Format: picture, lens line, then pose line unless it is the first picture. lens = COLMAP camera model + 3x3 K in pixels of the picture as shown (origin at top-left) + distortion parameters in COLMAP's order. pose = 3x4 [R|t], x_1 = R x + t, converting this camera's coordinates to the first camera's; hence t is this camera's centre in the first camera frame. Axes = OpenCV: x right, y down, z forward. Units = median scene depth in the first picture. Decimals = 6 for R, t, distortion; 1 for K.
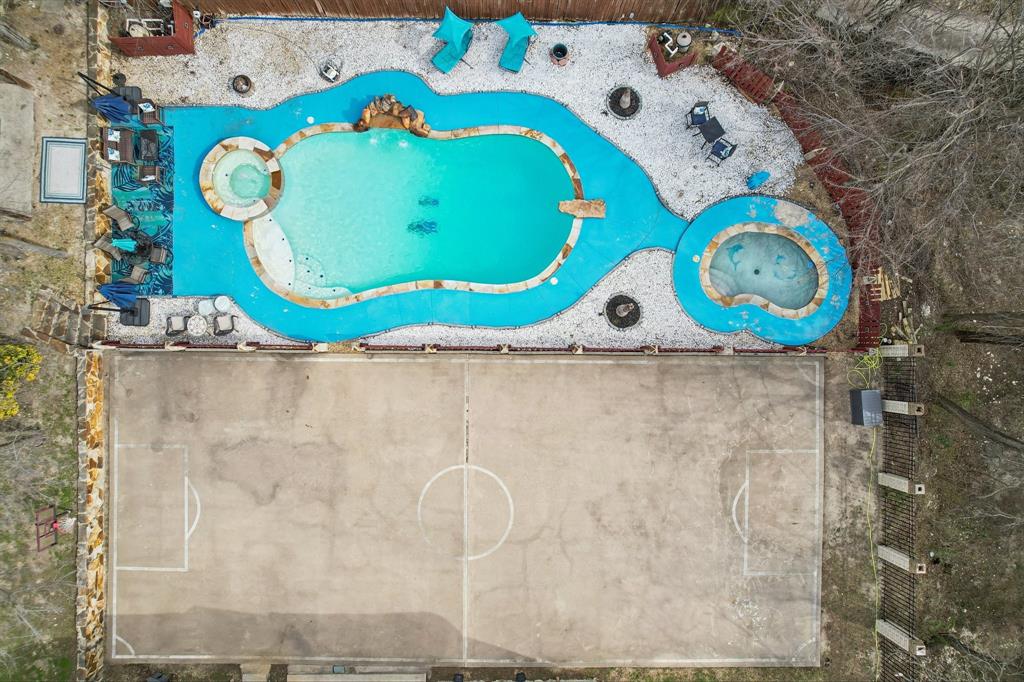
lens RADIAL K [[670.7, 0, 513.6], [0, 670.7, 344.5], [0, 0, 1]] dist [-0.034417, 0.004496]
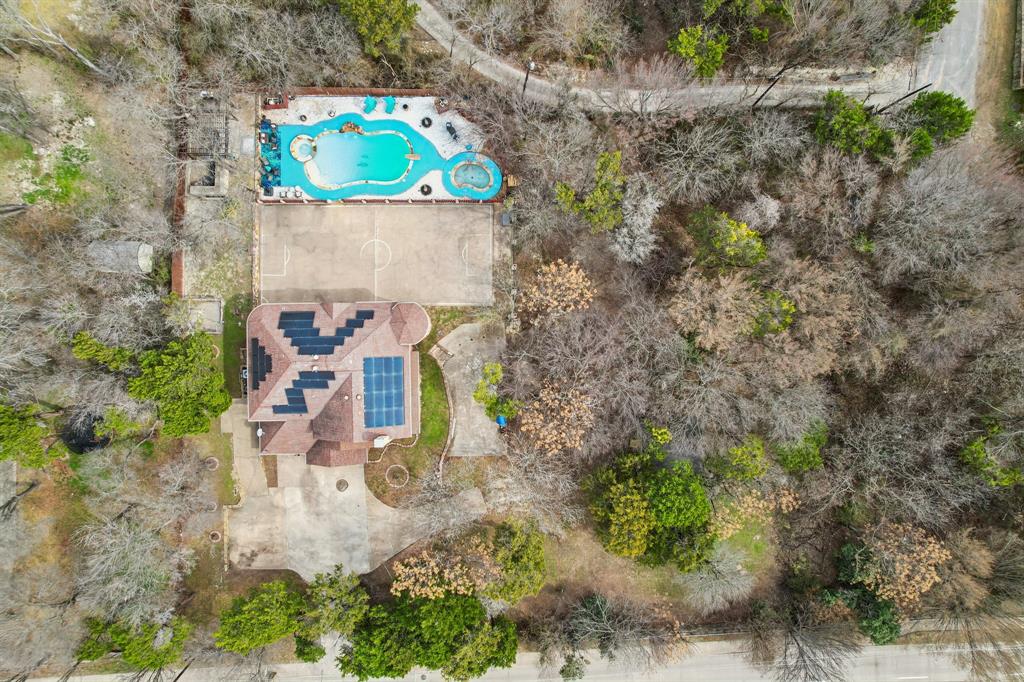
lens RADIAL K [[670.7, 0, 509.9], [0, 670.7, 338.4], [0, 0, 1]] dist [-0.034417, 0.004496]
pose [[0.999969, -0.007766, 0.001398, 0.542725], [0.007768, 0.999969, -0.000921, 0.645381], [-0.001391, 0.000932, 0.999999, -2.104071]]
